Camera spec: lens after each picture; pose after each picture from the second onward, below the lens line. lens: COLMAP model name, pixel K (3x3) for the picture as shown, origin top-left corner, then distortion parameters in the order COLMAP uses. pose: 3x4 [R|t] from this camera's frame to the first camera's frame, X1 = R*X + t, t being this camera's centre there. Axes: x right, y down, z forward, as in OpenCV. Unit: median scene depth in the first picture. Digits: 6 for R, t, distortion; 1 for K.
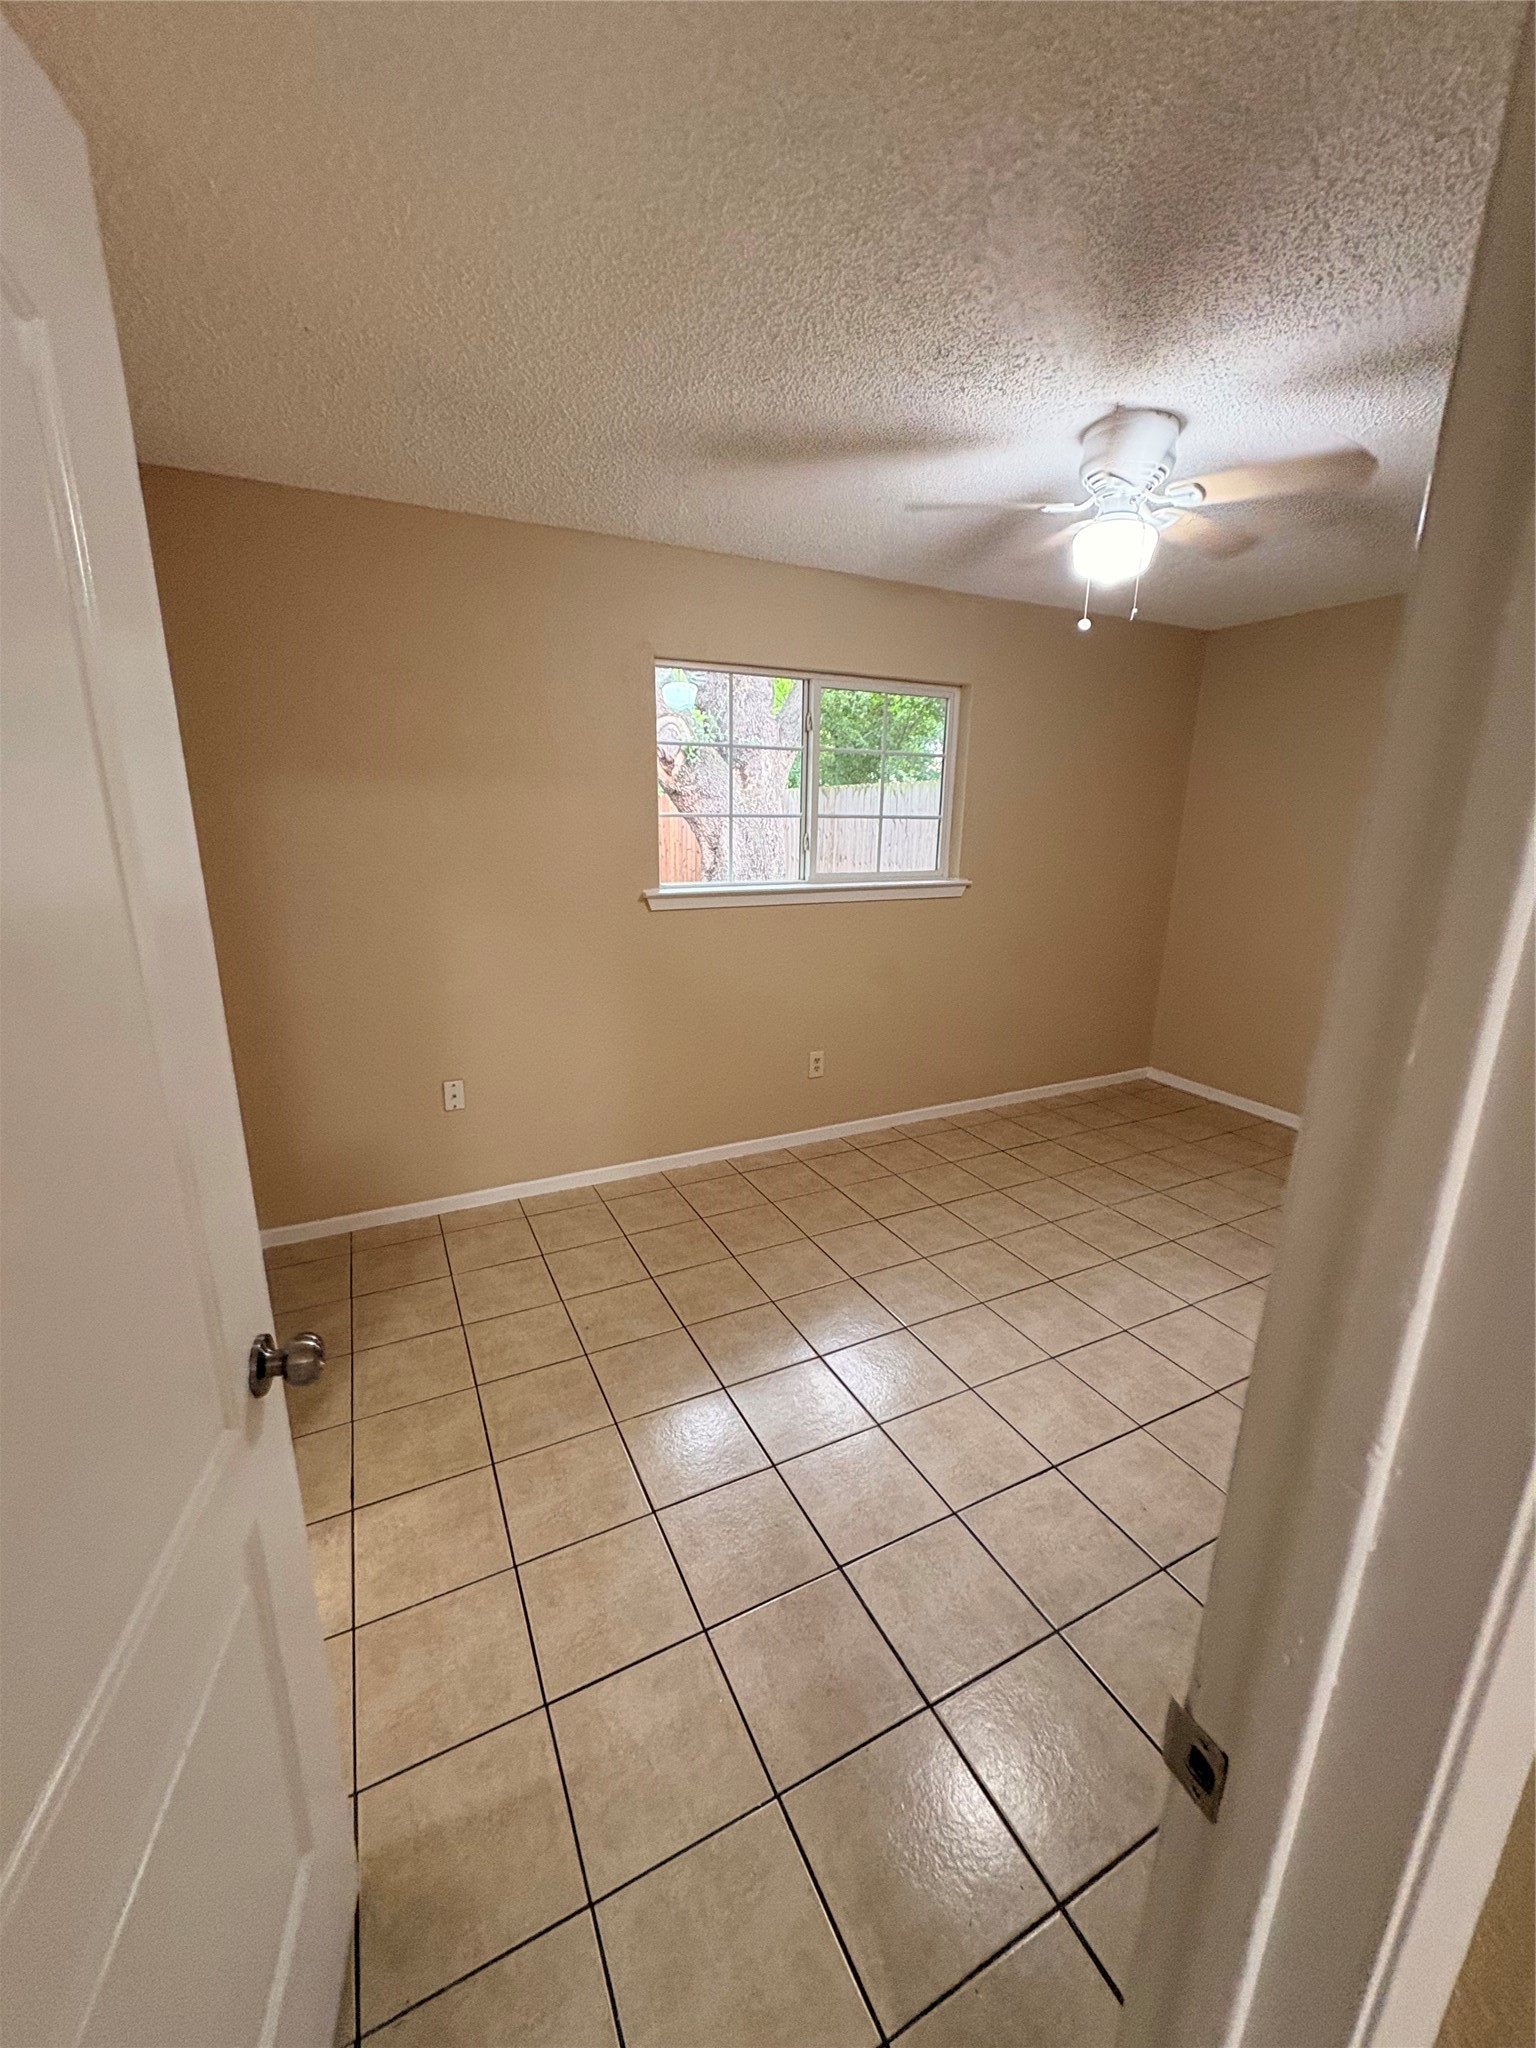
lens RADIAL K [[812.7, 0, 768.0], [0, 812.7, 1024.0], [0, 0, 1]] dist [0.000827, 0.000373]
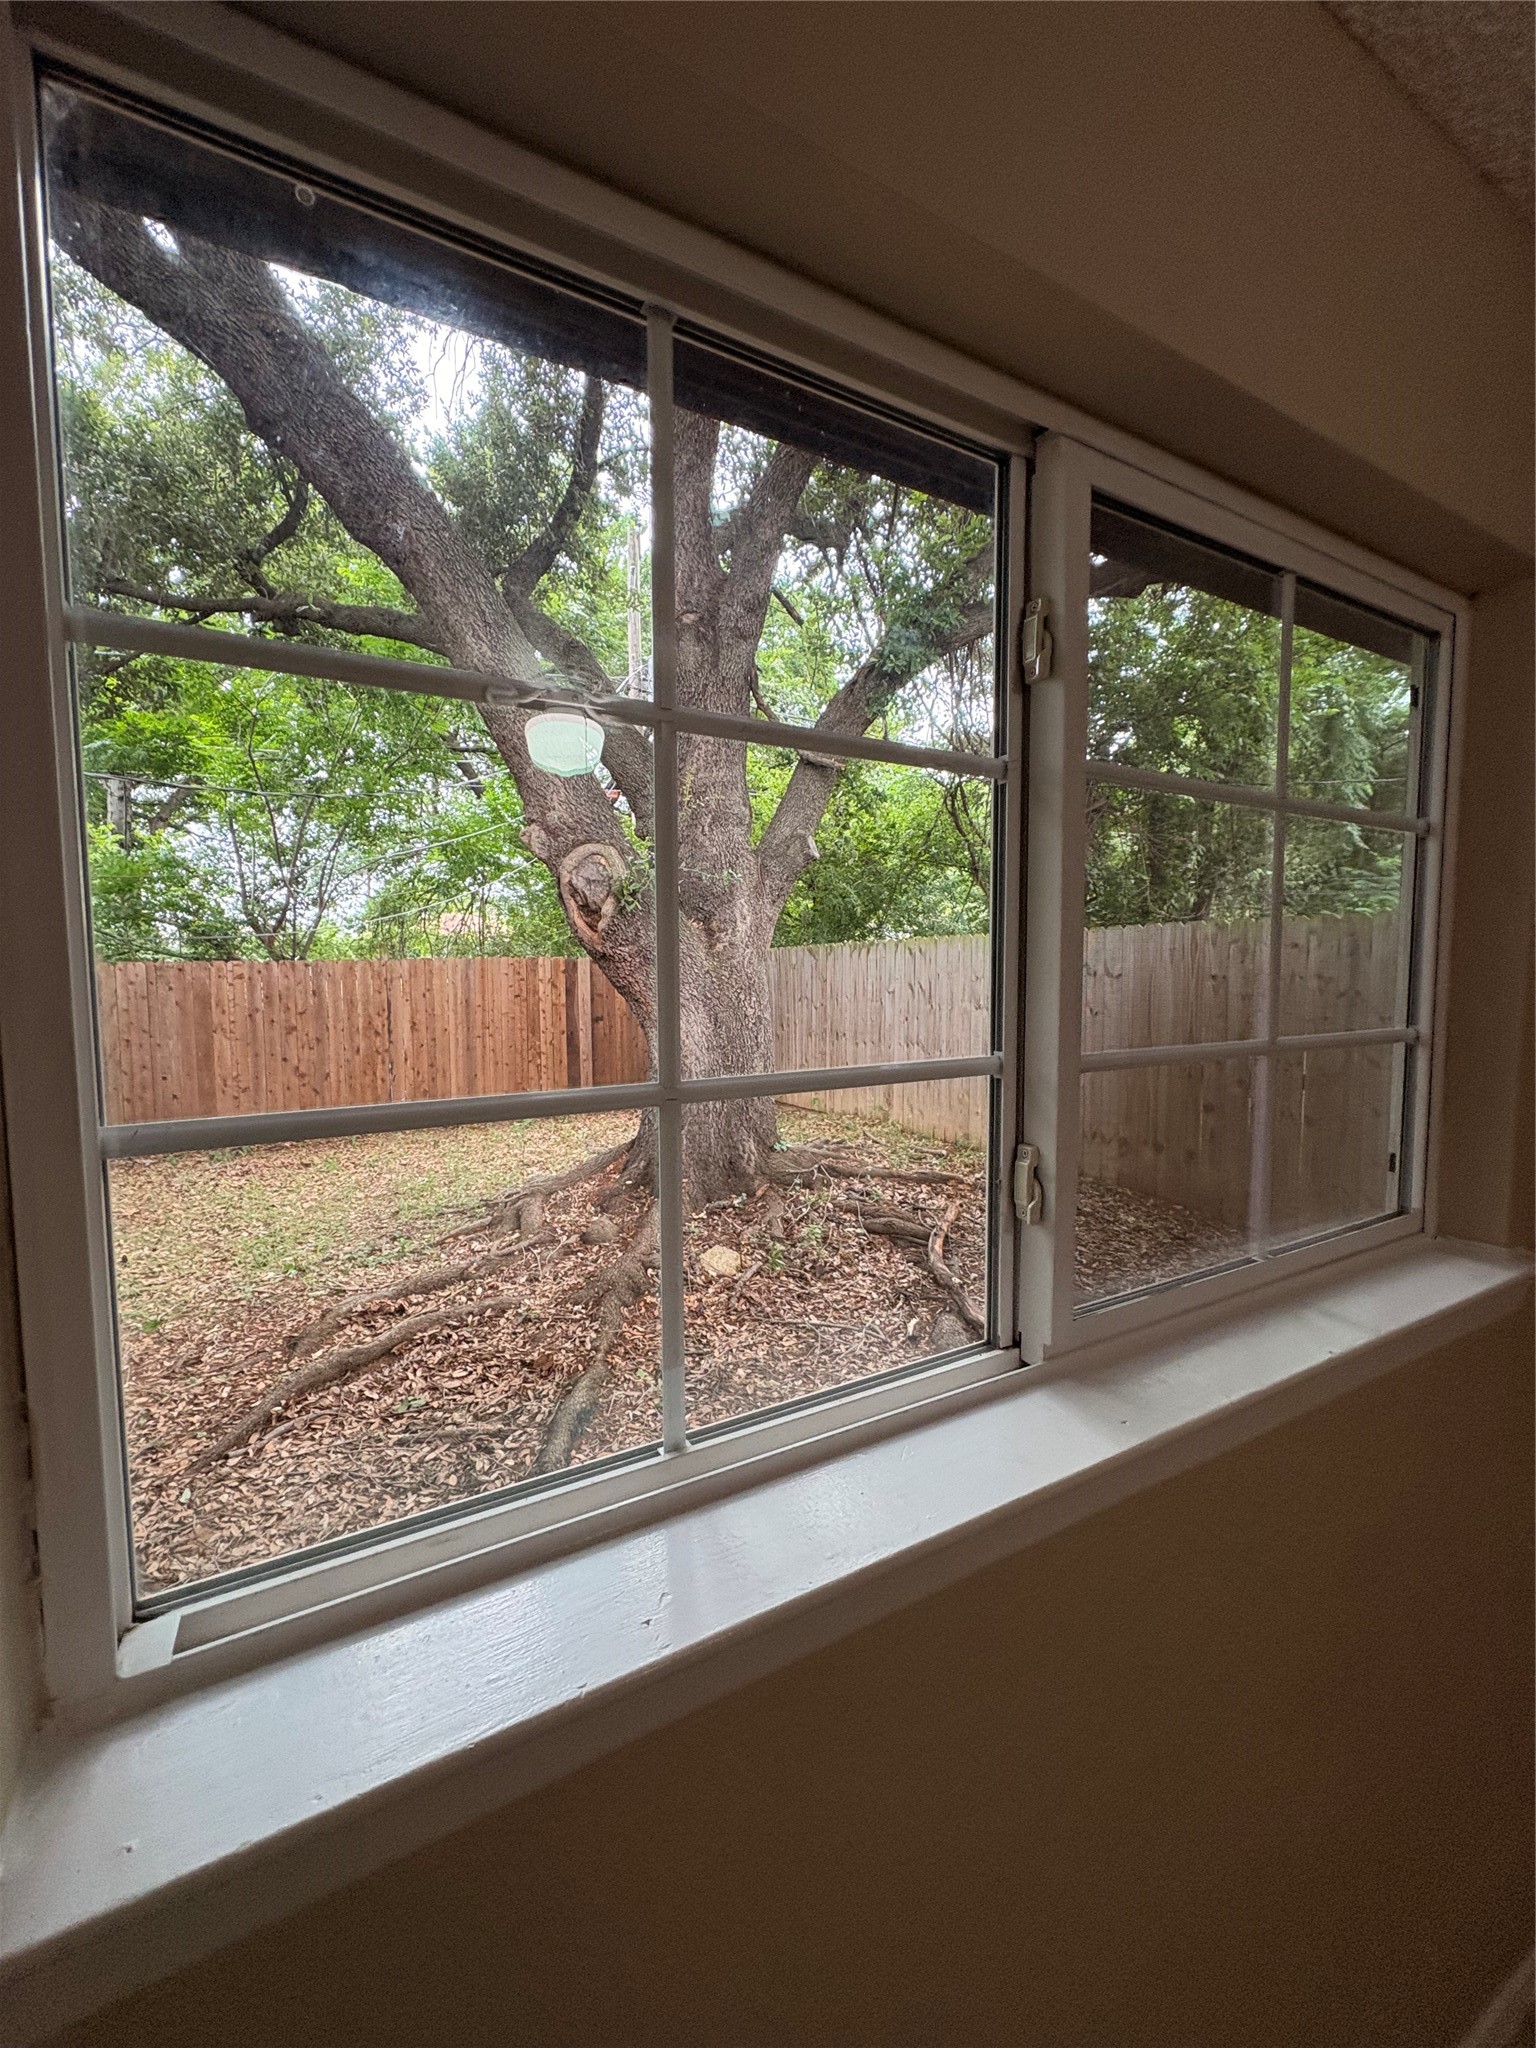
lens RADIAL K [[812.7, 0, 768.0], [0, 812.7, 1024.0], [0, 0, 1]] dist [0.000827, 0.000373]
pose [[0.998754, -0.018319, 0.046414, -0.031425], [0.026717, 0.981928, -0.187358, -0.227878], [-0.042143, 0.188364, 0.981195, 0.786239]]
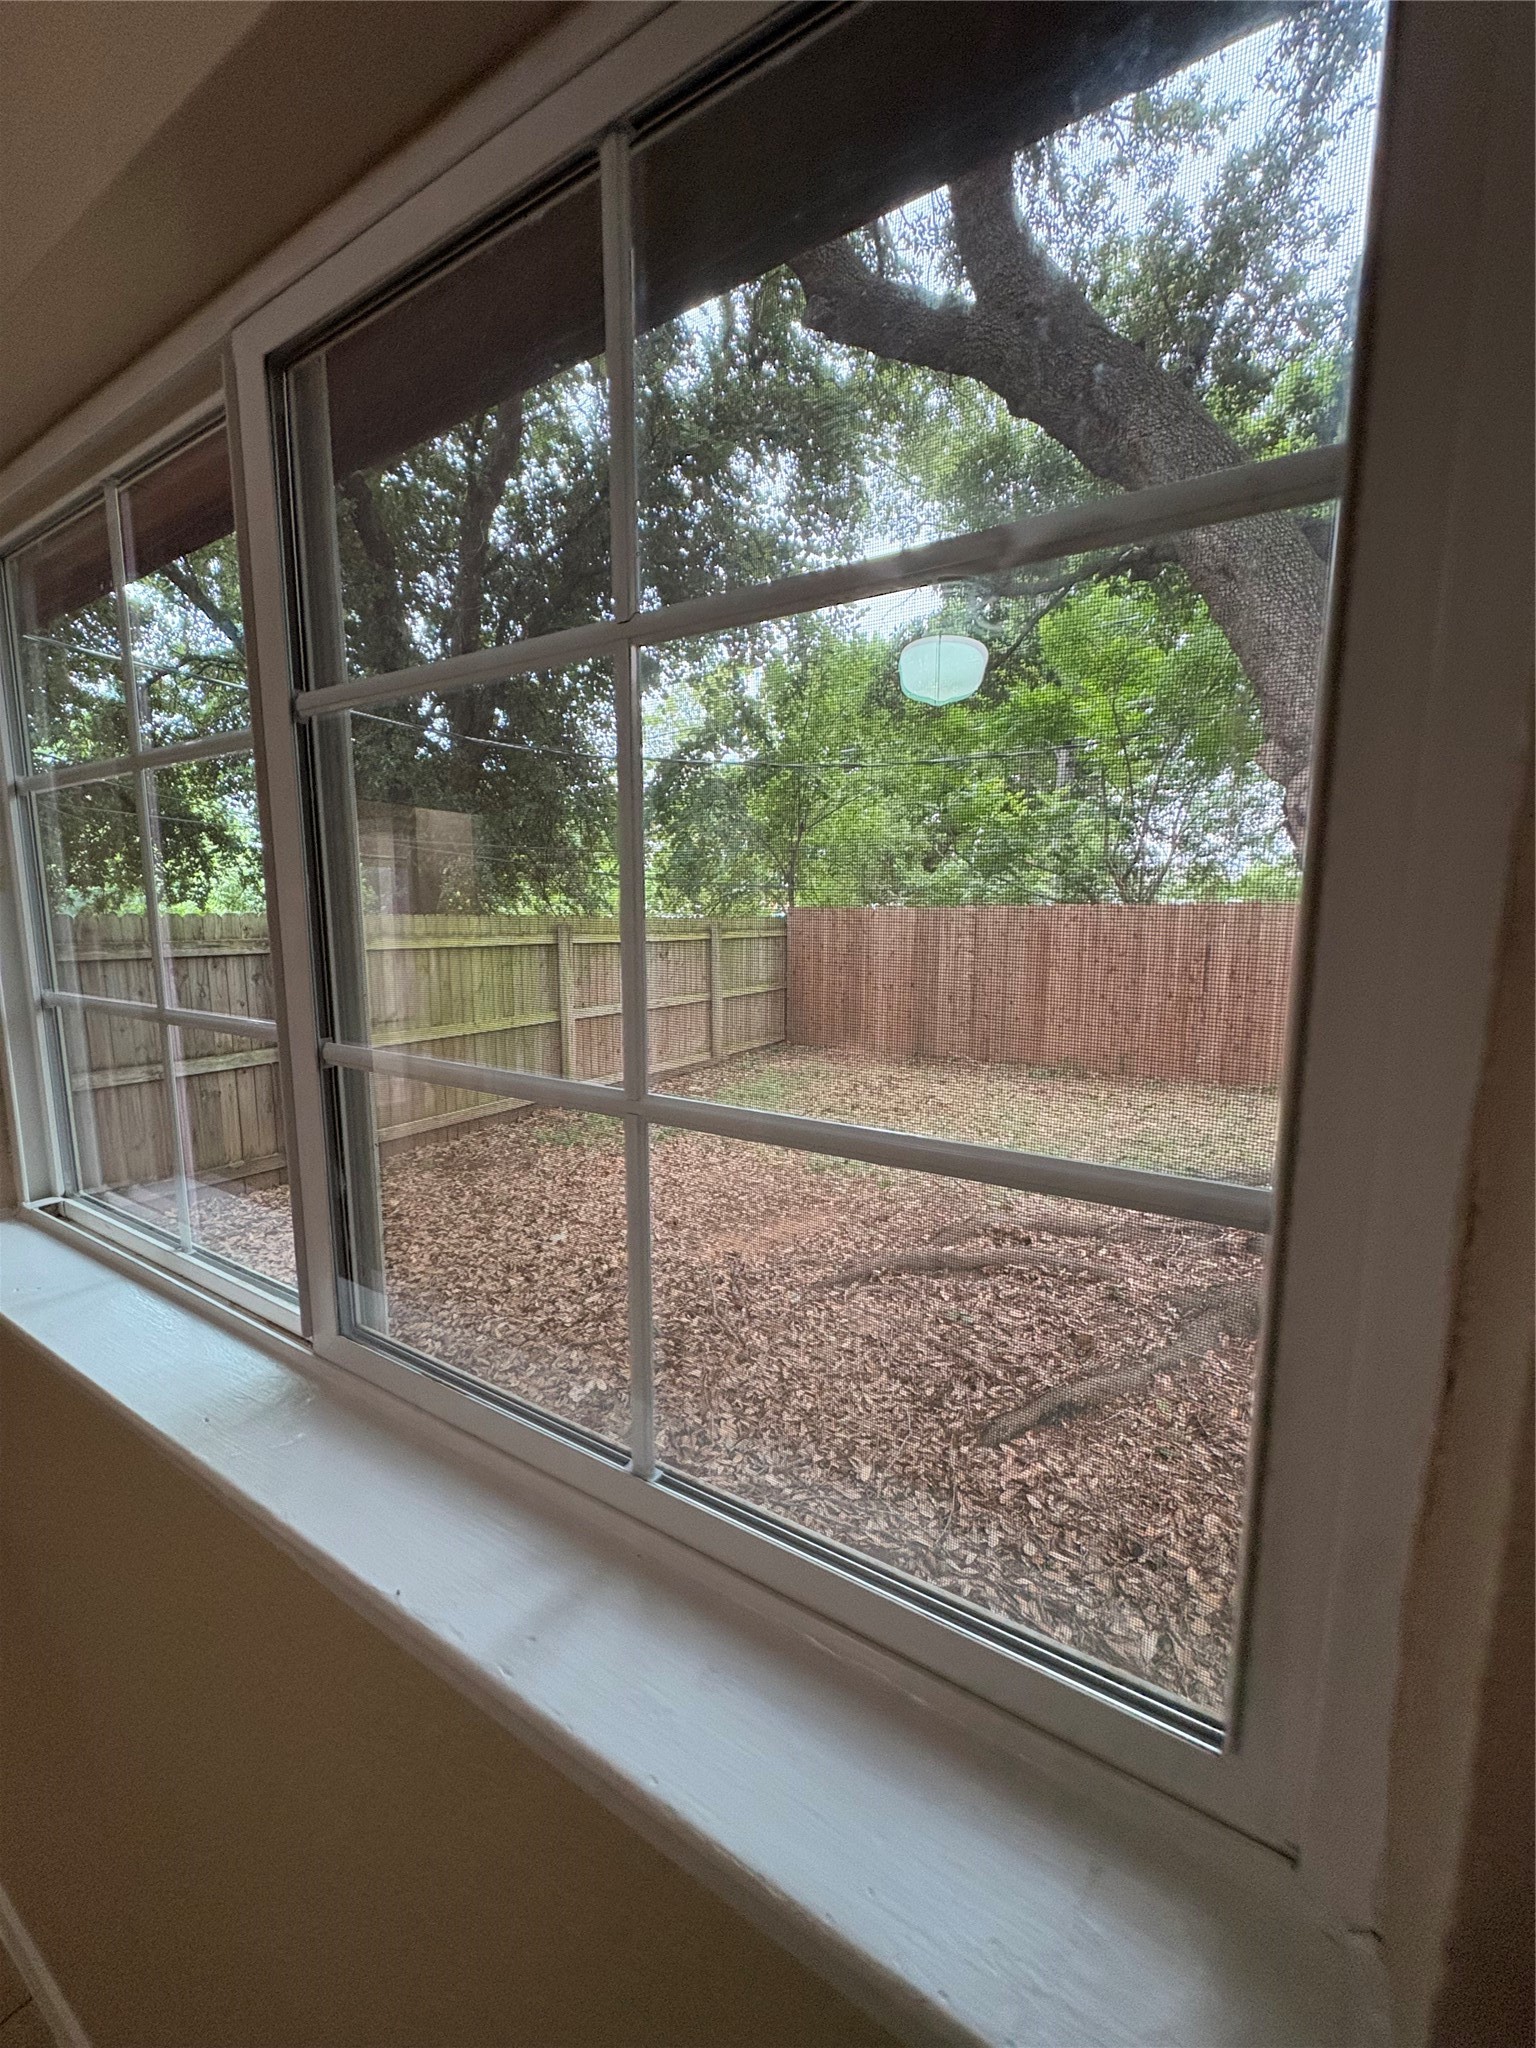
lens RADIAL K [[812.7, 0, 768.0], [0, 812.7, 1024.0], [0, 0, 1]] dist [0.000827, 0.000373]
pose [[0.521986, 0.109933, -0.845840, 0.289290], [-0.214606, 0.976685, -0.005499, -0.287041], [0.825515, 0.184393, 0.533408, 0.988069]]
